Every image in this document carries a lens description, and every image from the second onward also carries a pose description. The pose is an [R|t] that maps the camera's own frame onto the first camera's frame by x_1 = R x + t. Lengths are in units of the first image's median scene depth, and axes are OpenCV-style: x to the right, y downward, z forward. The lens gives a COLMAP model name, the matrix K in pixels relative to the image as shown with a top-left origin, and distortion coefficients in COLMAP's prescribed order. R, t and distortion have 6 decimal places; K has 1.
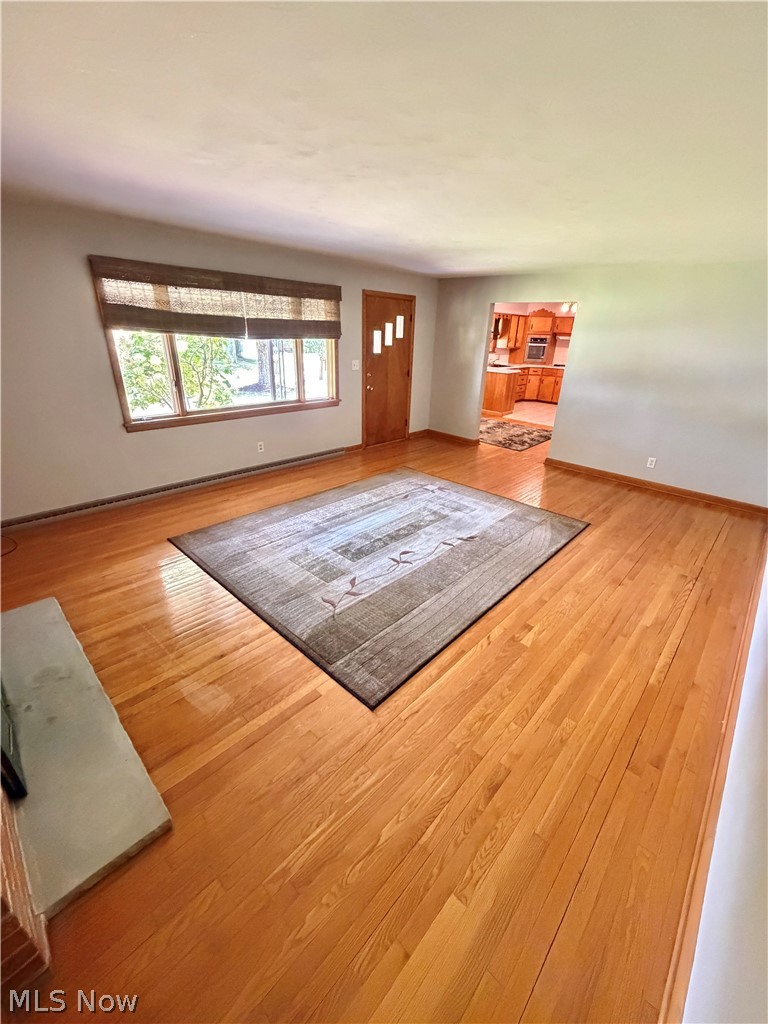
lens RADIAL K [[409.7, 0, 384.1], [0, 409.7, 509.8], [0, 0, 1]] dist [0.001443, 0.000650]
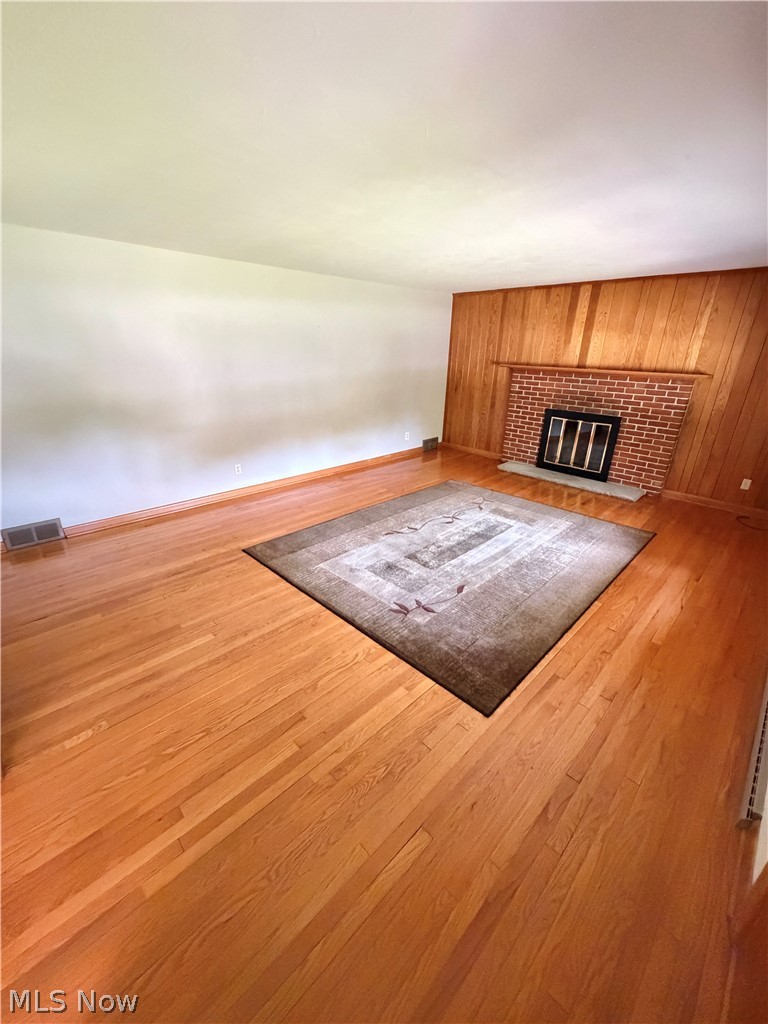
lens RADIAL K [[409.7, 0, 384.7], [0, 409.7, 511.4], [0, 0, 1]] dist [0.001443, 0.000650]
pose [[-0.998120, -0.061269, 0.001565, 0.079957], [-0.041498, 0.694379, 0.718412, -0.259391], [-0.045103, 0.716996, -0.695616, 0.601471]]
